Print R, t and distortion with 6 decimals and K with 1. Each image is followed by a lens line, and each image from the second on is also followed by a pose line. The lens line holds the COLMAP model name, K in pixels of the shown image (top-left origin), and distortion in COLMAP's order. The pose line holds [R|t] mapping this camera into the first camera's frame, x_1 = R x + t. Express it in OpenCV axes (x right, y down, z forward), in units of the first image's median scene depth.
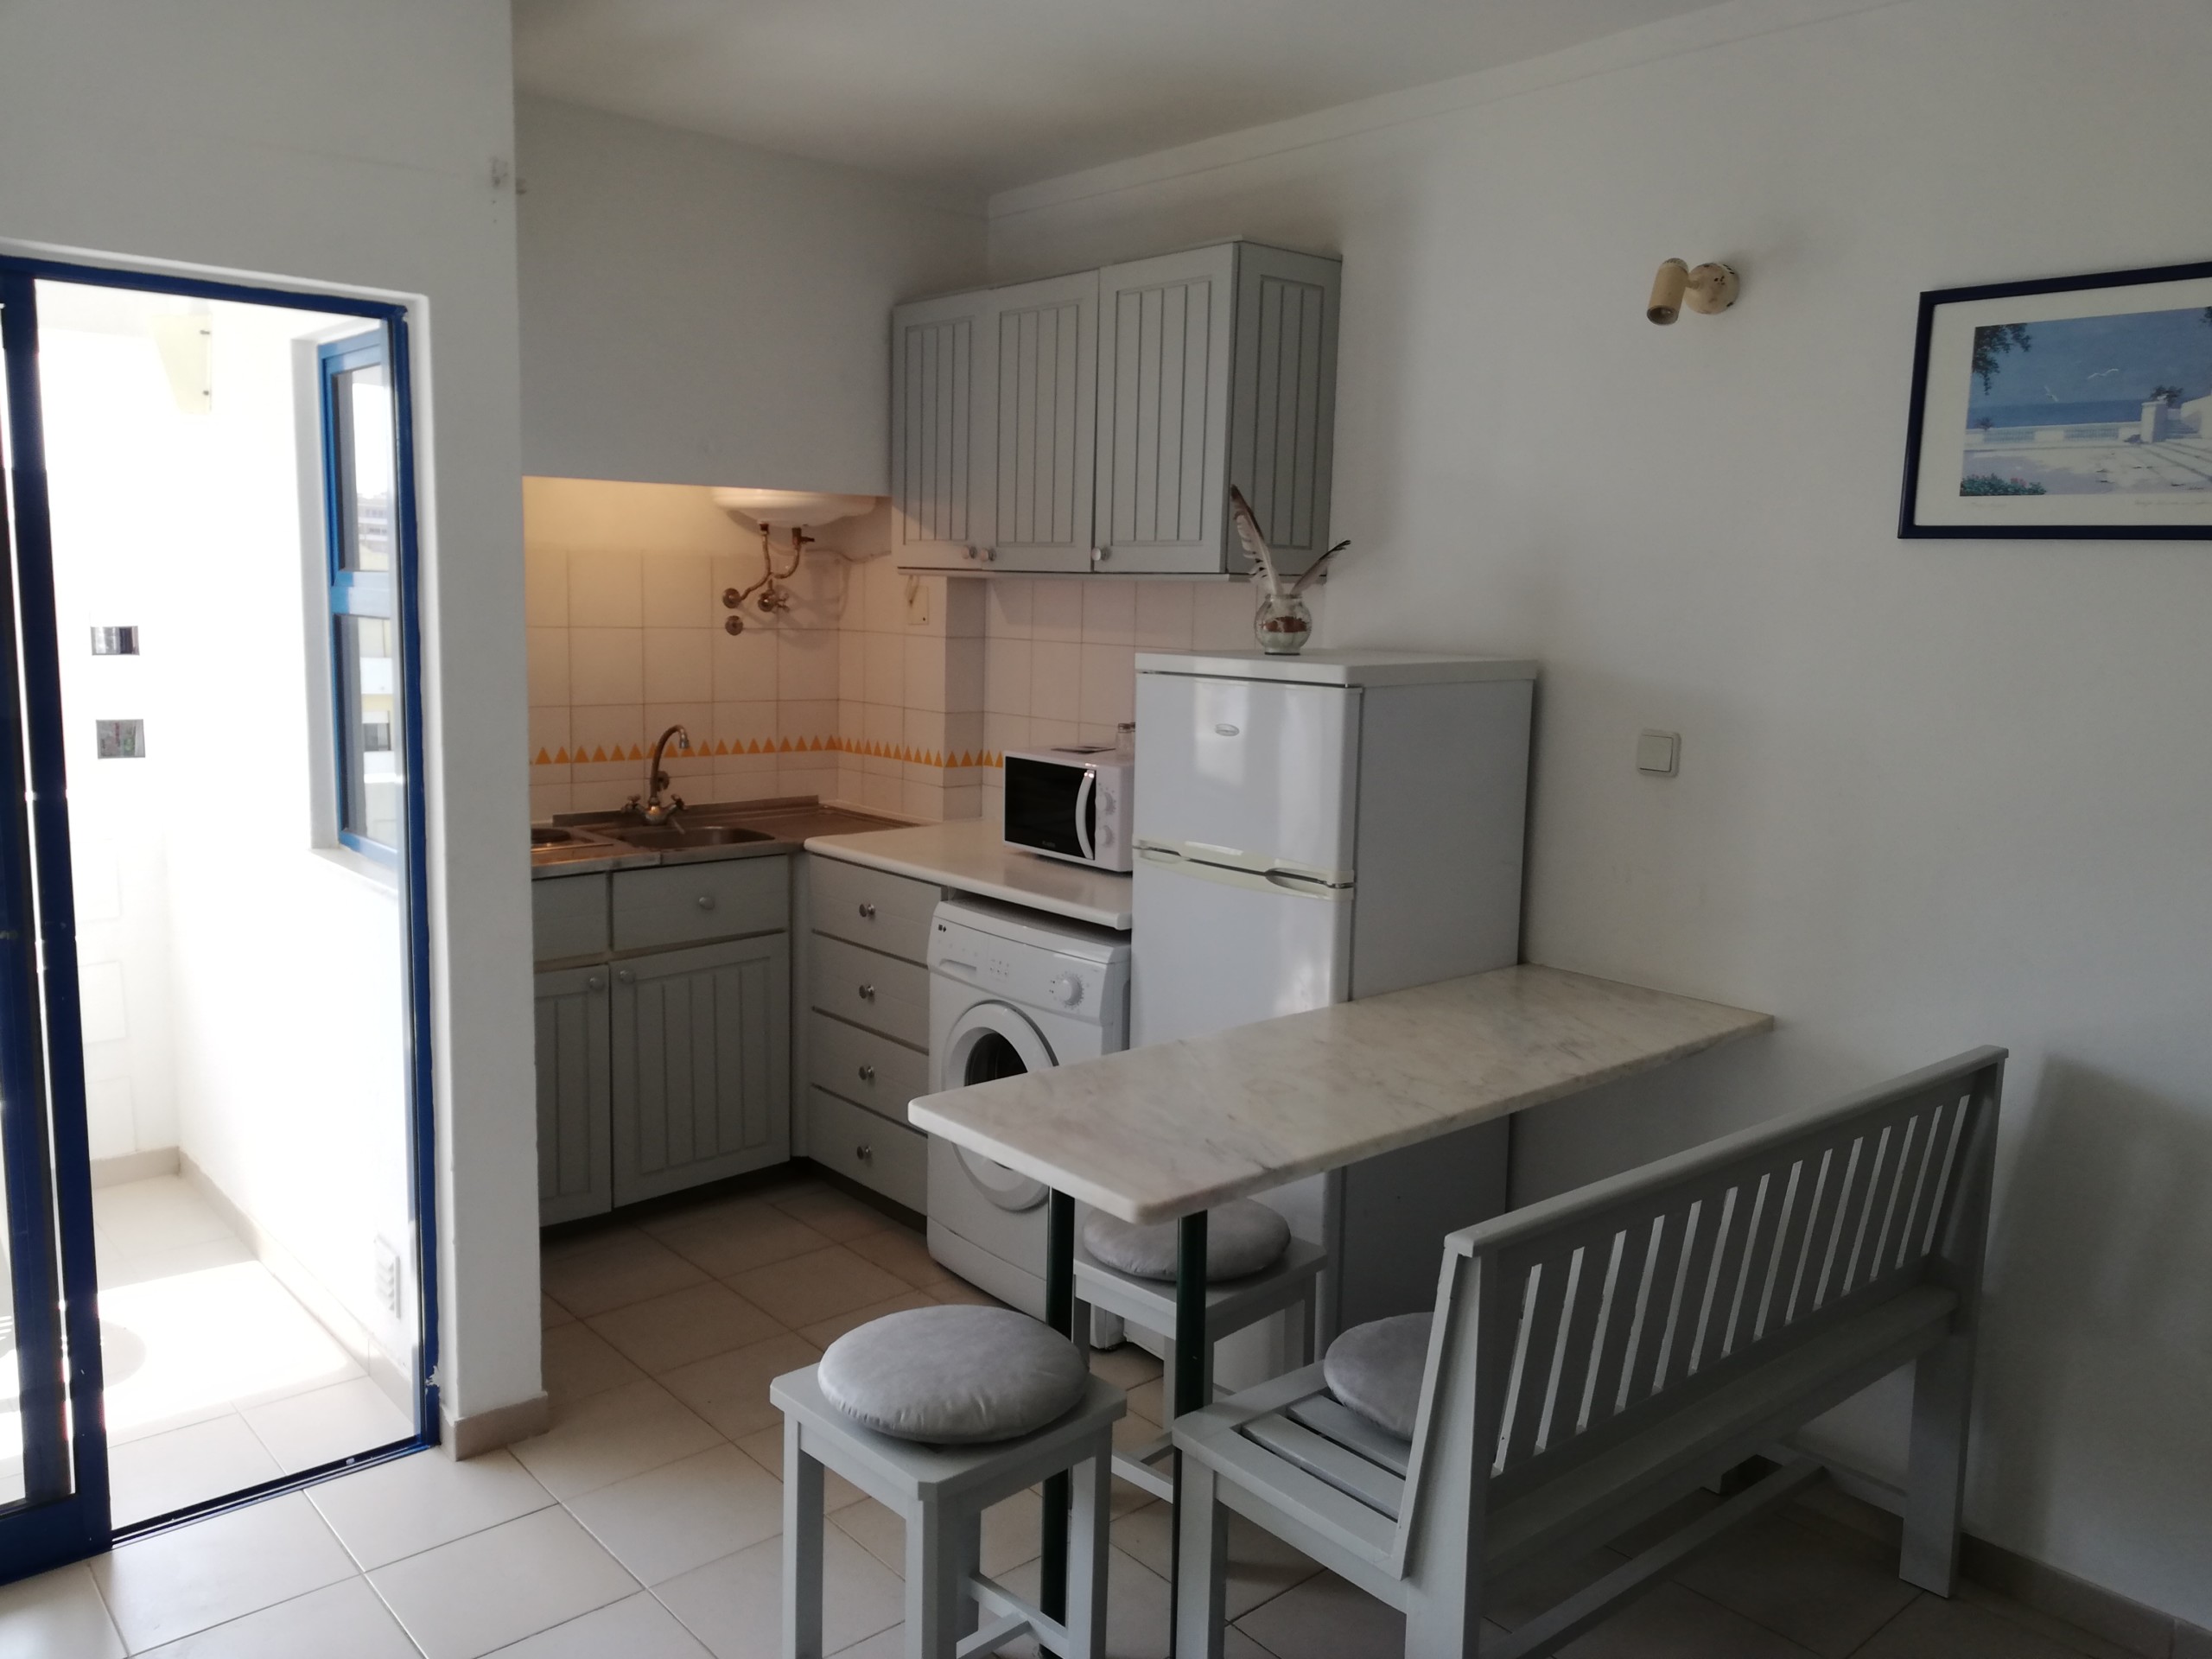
lens RADIAL K [[1643.4, 0, 1116.7], [0, 1643.4, 820.3], [0, 0, 1]] dist [0.078512, -0.104939]
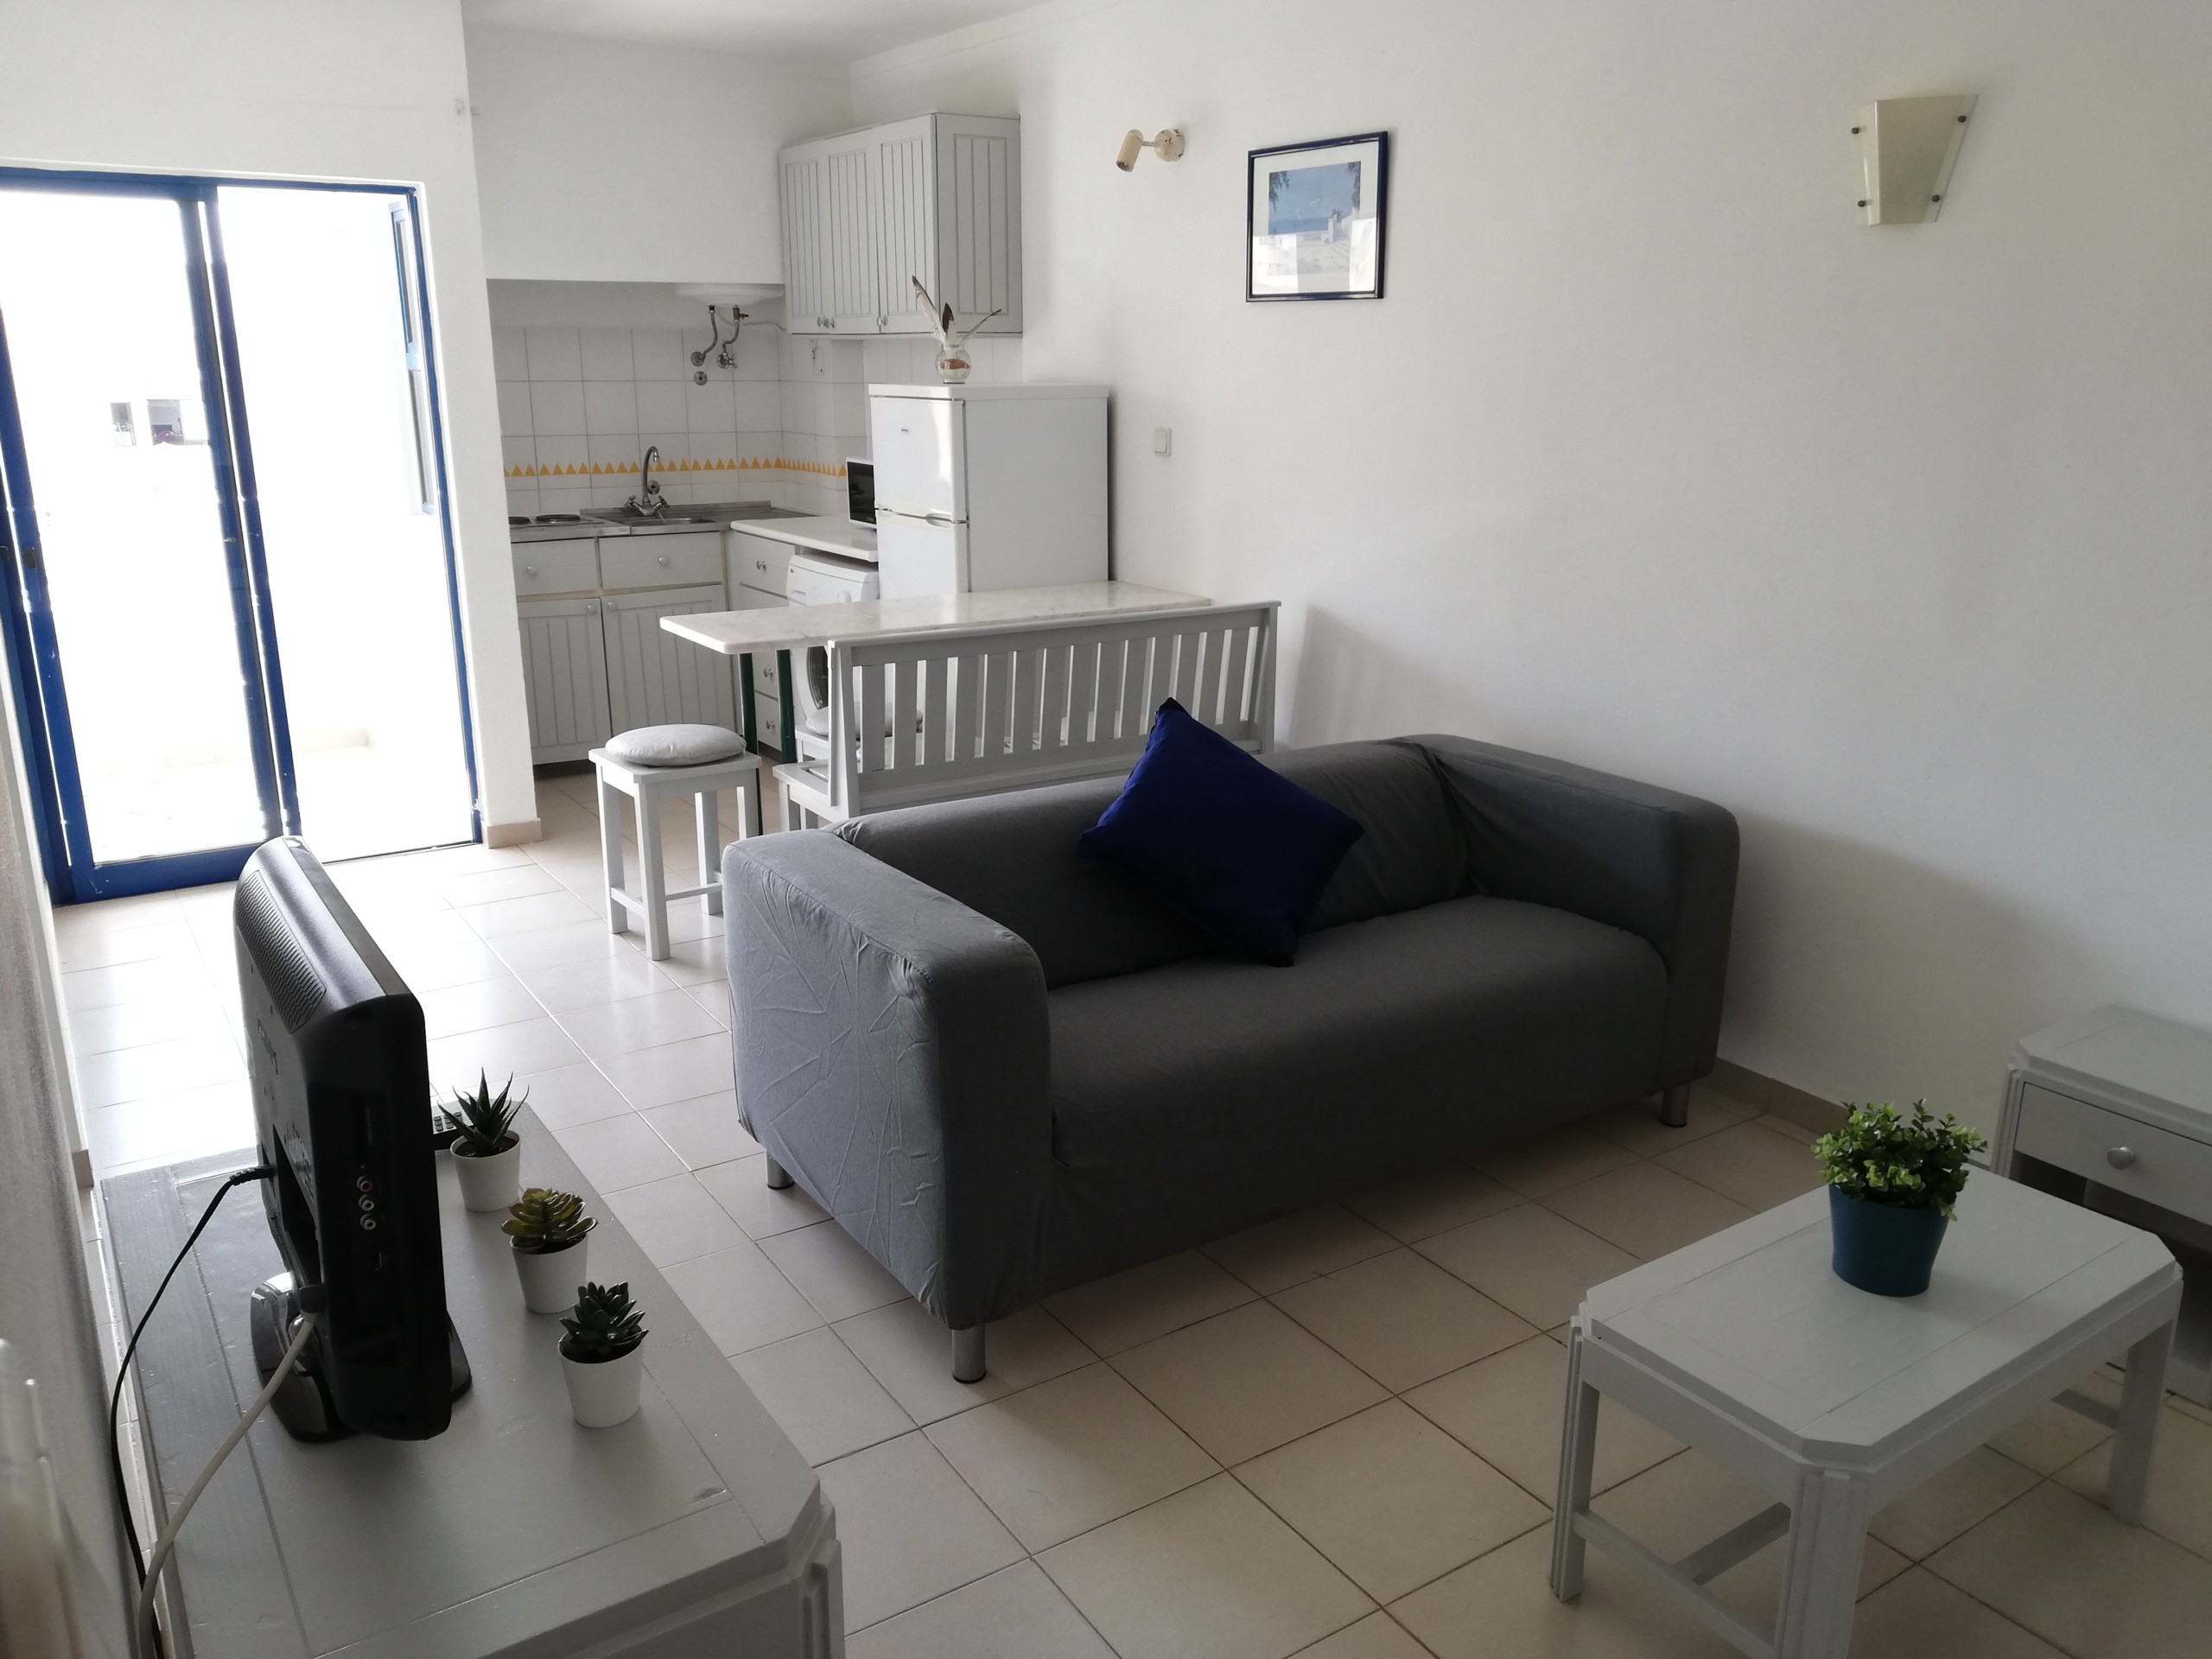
lens RADIAL K [[1657.8, 0, 1114.9], [0, 1657.8, 818.7], [0, 0, 1]] dist [0.050852, -0.076667]
pose [[0.990353, 0.015514, -0.137695, 0.404437], [0.002517, 0.991534, 0.129823, 0.091660], [0.138543, -0.128918, 0.981930, -0.522528]]
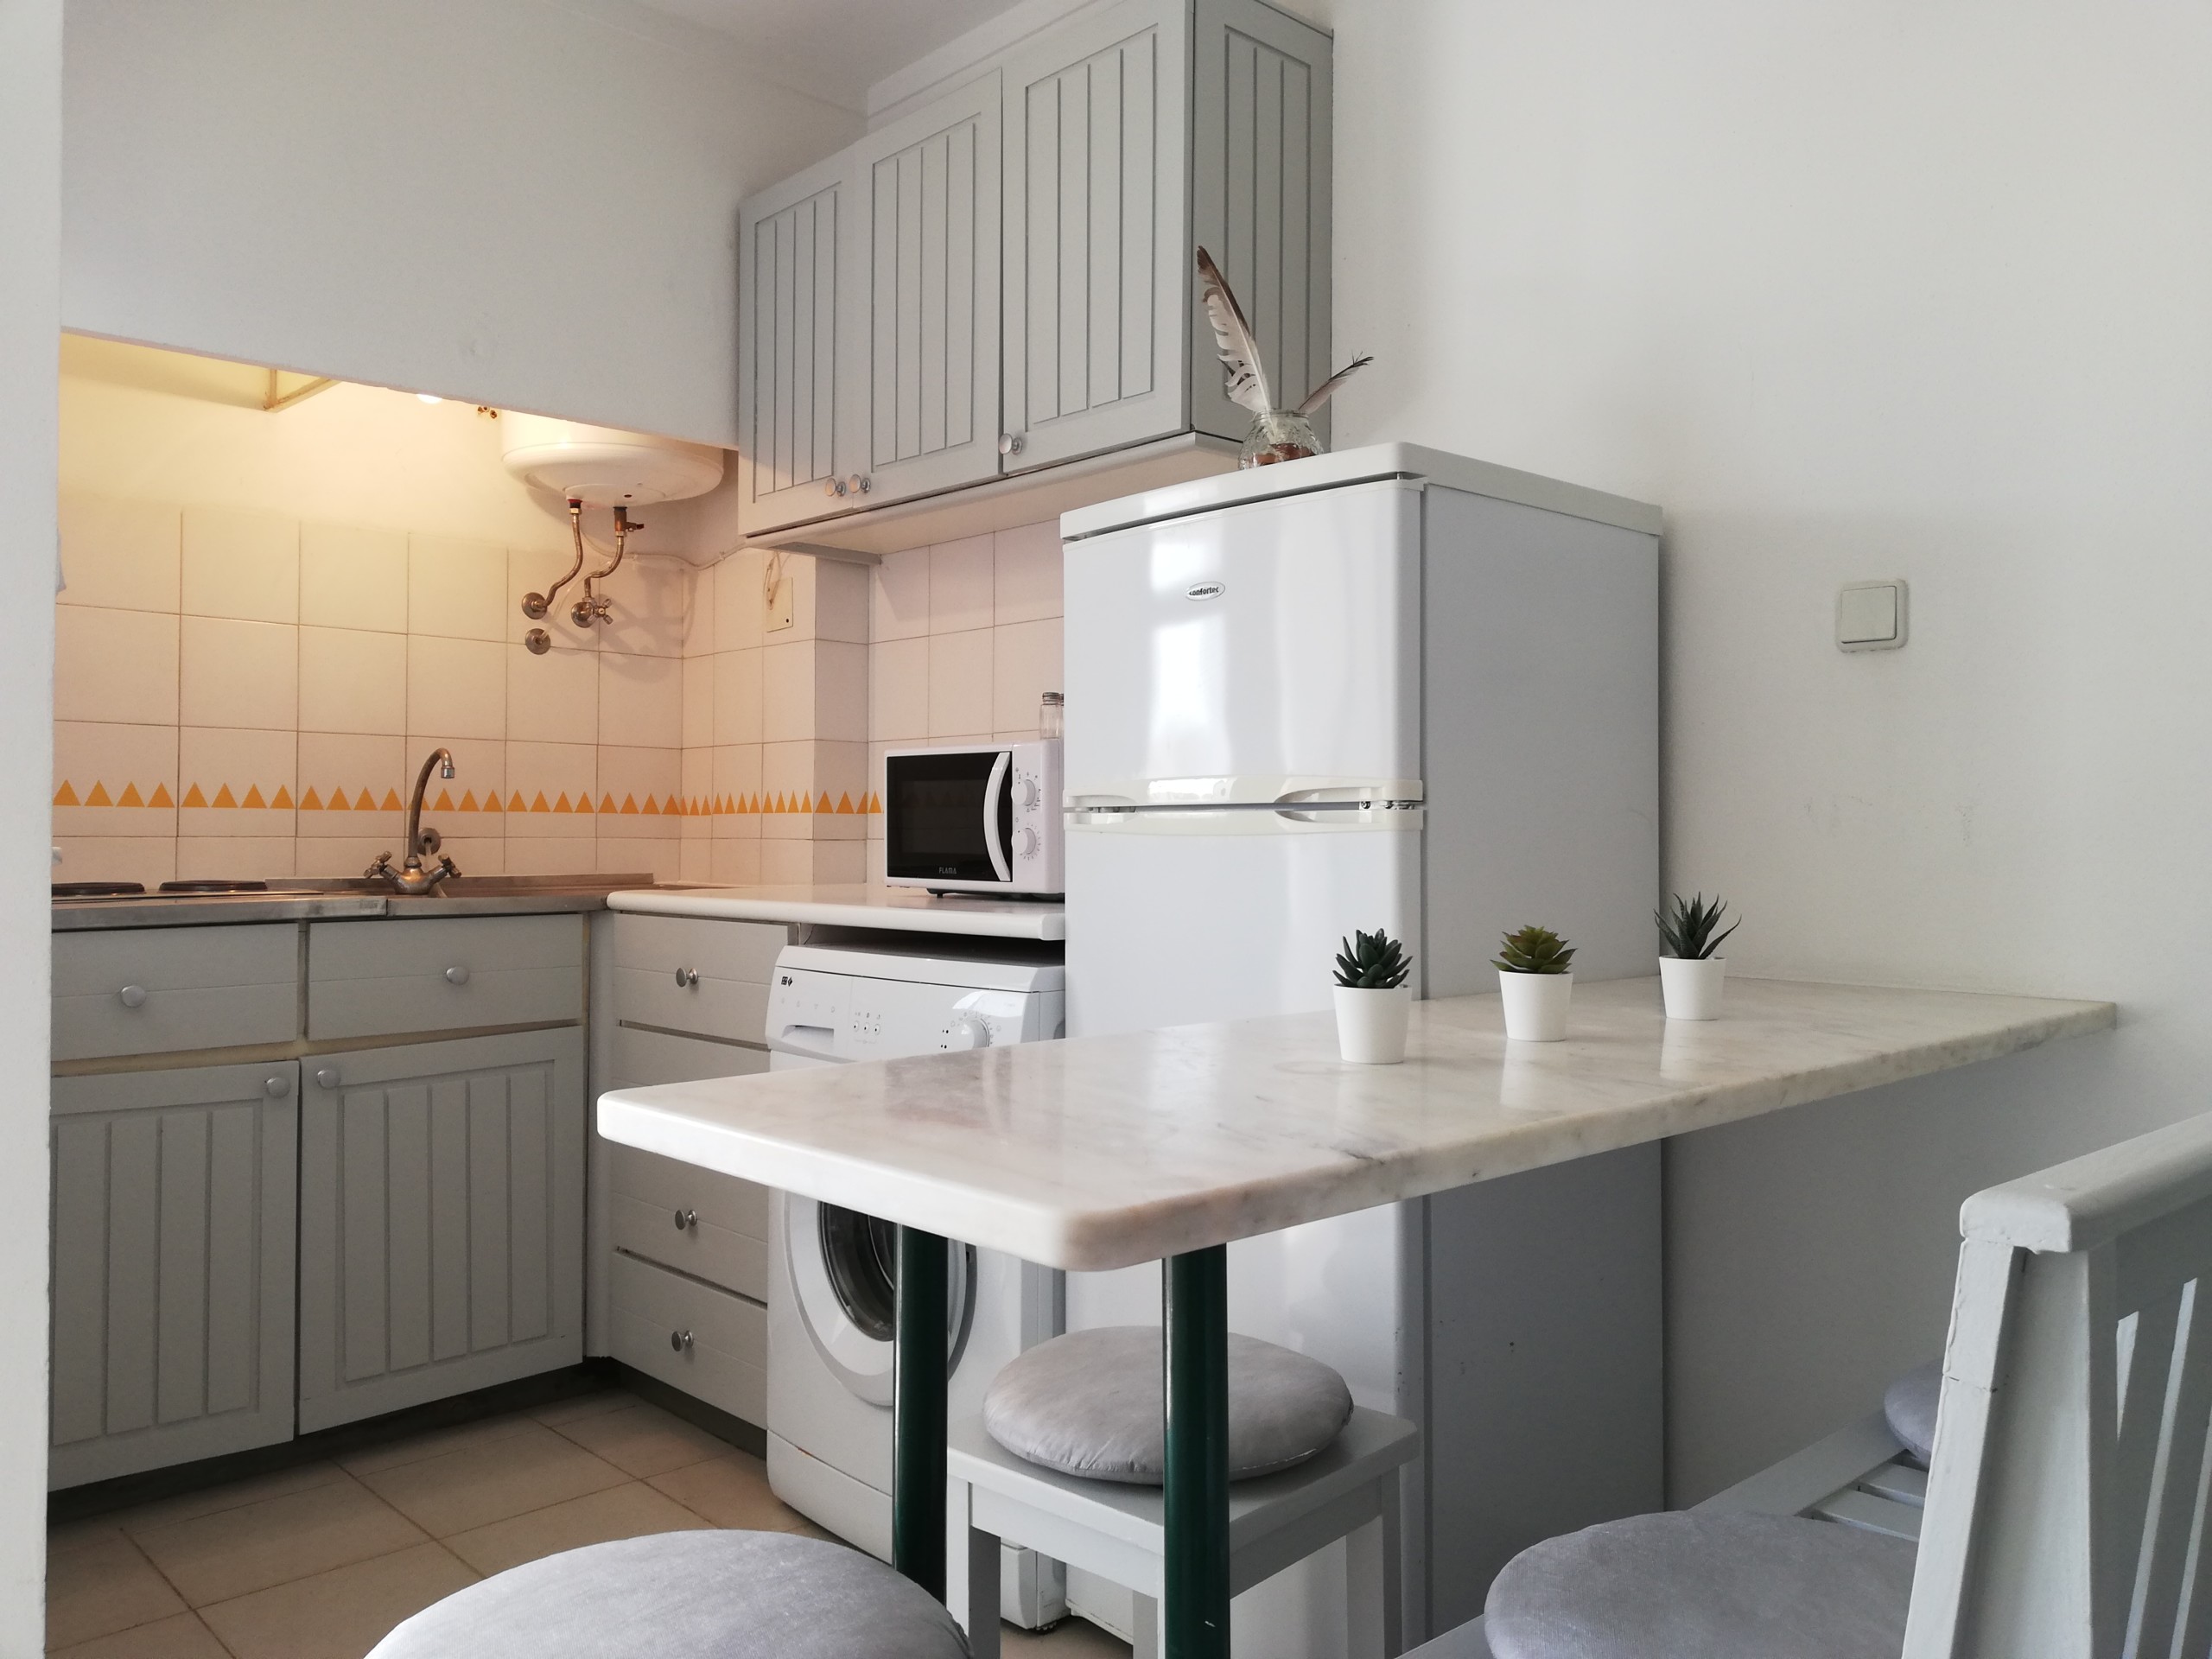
lens RADIAL K [[1657.8, 0, 1114.9], [0, 1657.8, 818.7], [0, 0, 1]] dist [0.050852, -0.076667]
pose [[0.999195, -0.021828, 0.033652, 0.006862], [0.026602, 0.988528, -0.148679, 0.101009], [-0.030020, 0.149455, 0.988313, 0.299723]]
